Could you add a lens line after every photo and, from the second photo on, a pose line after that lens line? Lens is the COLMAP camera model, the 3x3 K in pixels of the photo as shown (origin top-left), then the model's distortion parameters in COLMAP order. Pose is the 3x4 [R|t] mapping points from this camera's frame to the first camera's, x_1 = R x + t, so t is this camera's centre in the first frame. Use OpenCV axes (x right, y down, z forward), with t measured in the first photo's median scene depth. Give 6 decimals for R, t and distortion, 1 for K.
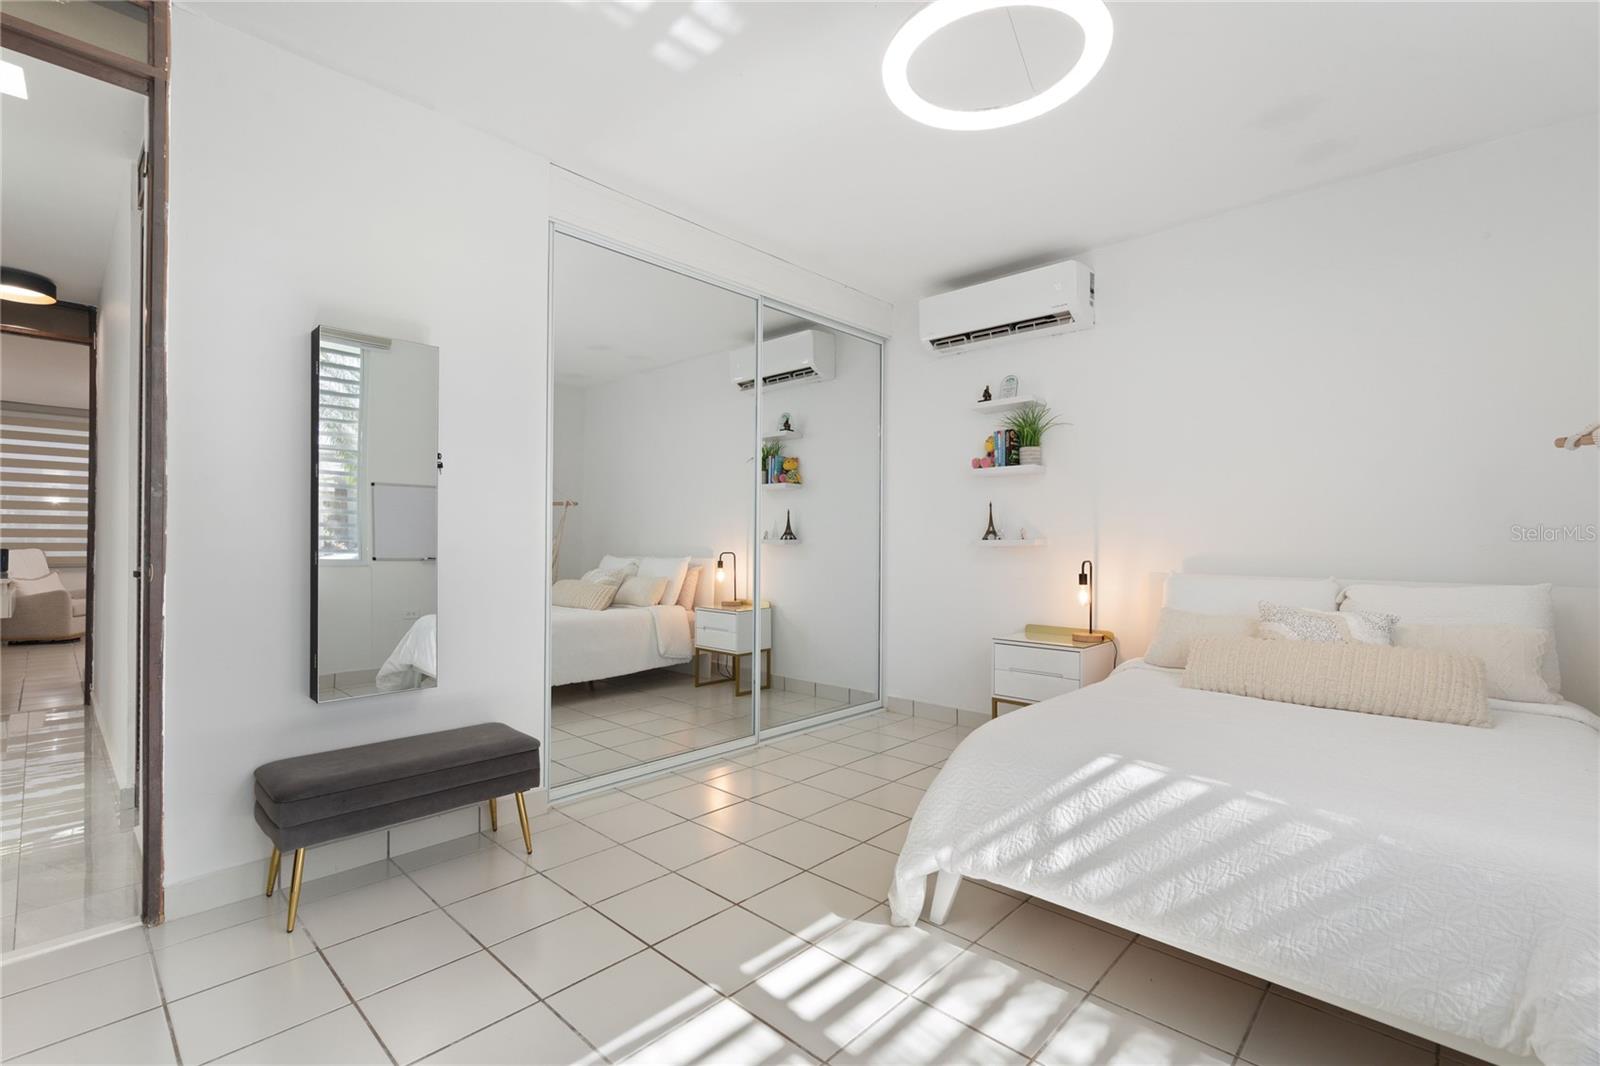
lens RADIAL K [[702.9, 0, 775.3], [0, 702.9, 537.7], [0, 0, 1]] dist [0.000061, 0.000207]
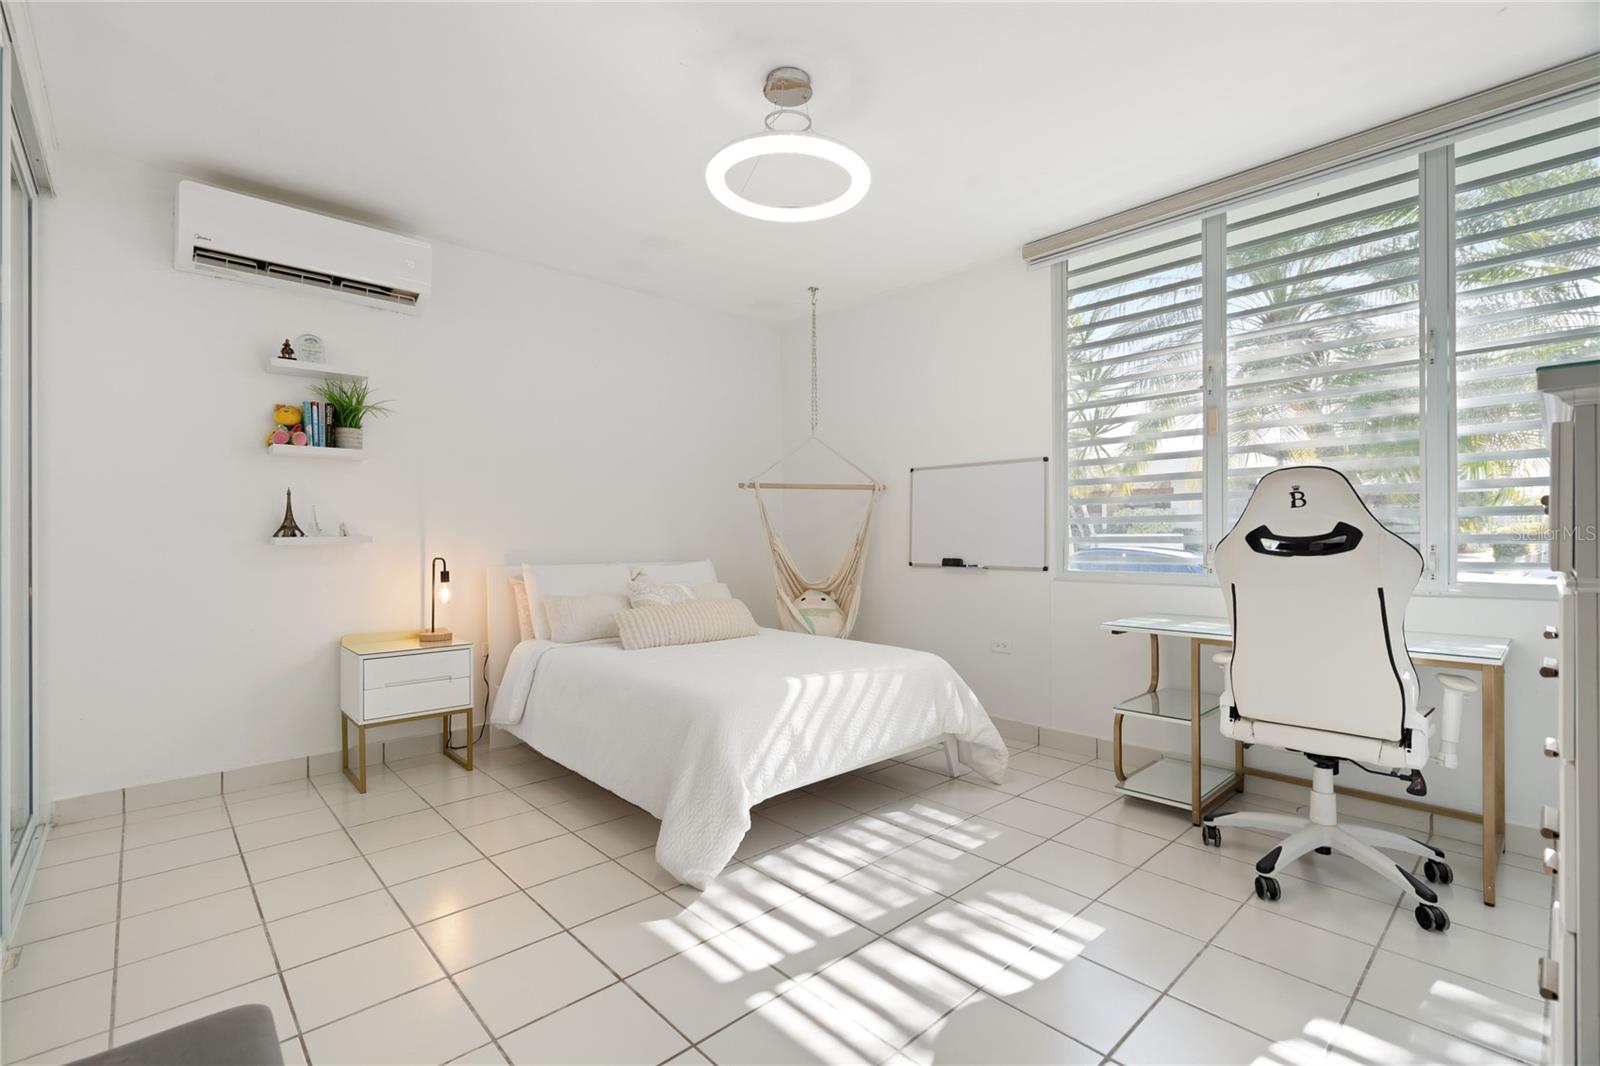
lens RADIAL K [[727.6, 0, 789.1], [0, 727.6, 536.6], [0, 0, 1]] dist [-0.002803, 0.000896]
pose [[0.064024, -0.002082, 0.997946, -0.493641], [-0.001498, 0.999996, 0.002182, 0.000264], [-0.997947, -0.001635, 0.064021, 0.412929]]
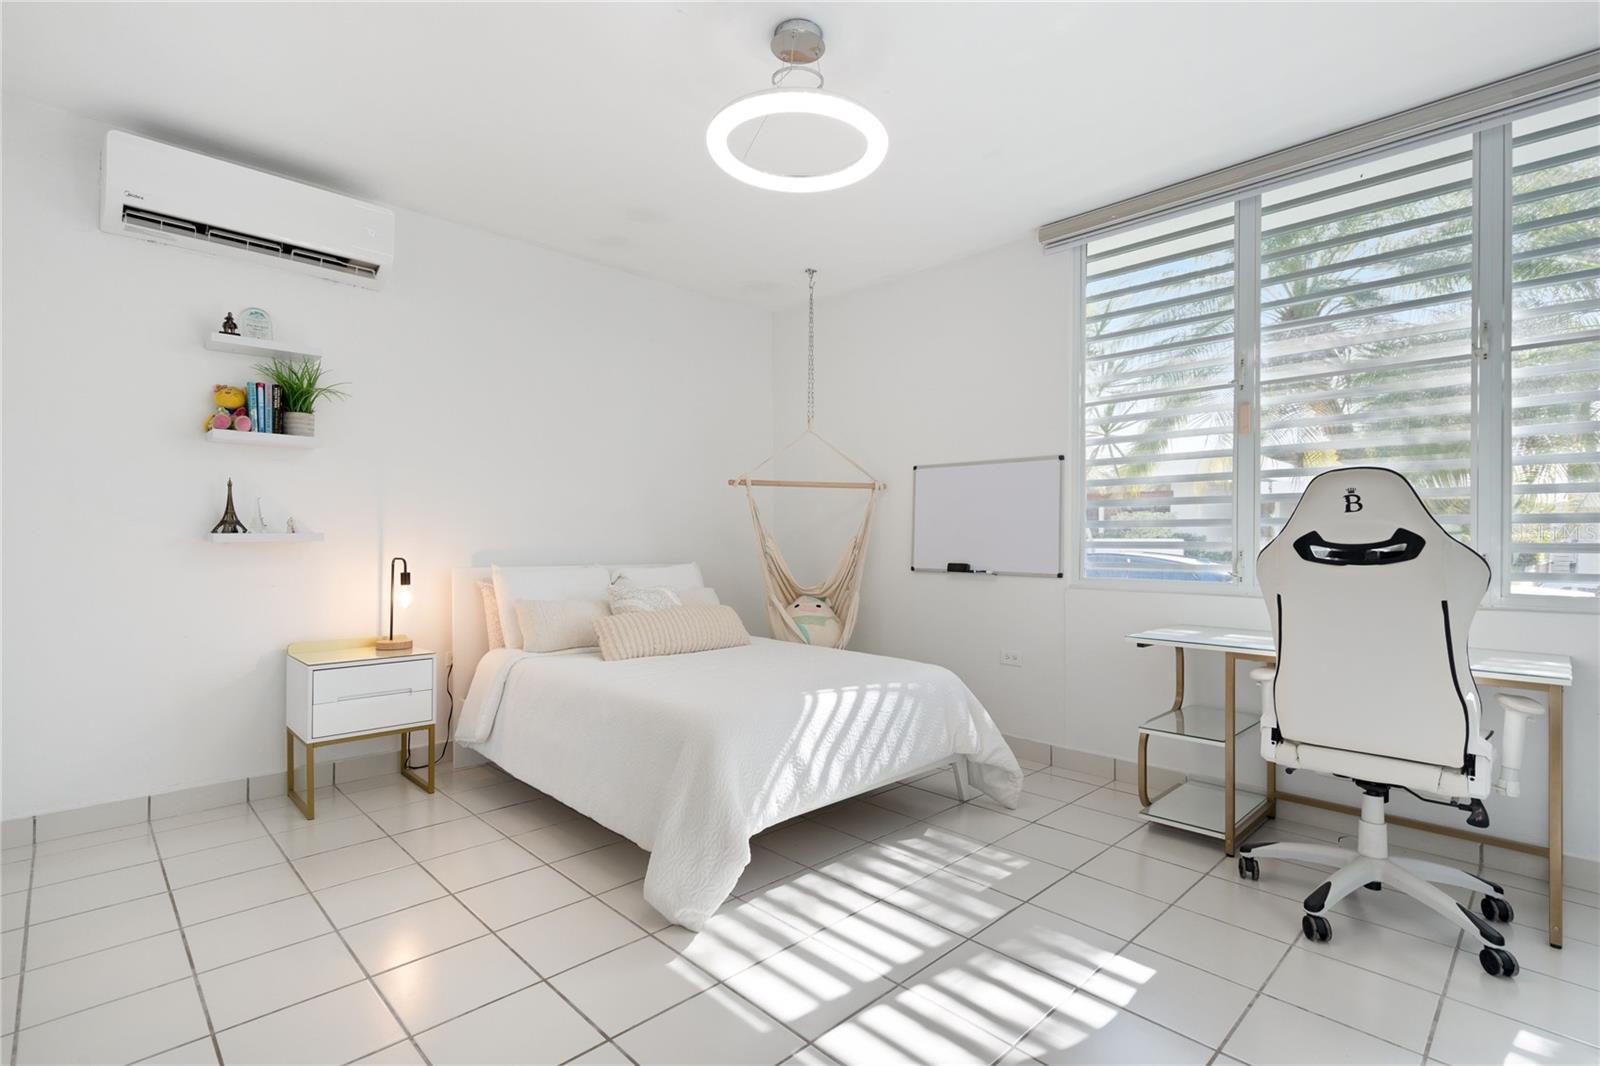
lens RADIAL K [[763.5, 0, 786.4], [0, 763.5, 536.0], [0, 0, 1]] dist [0.001867, 0.000646]
pose [[0.036387, 0.000860, 0.999337, -0.461035], [-0.011406, 0.999935, -0.000446, 0.000202], [-0.999273, -0.011382, 0.036395, 0.439689]]
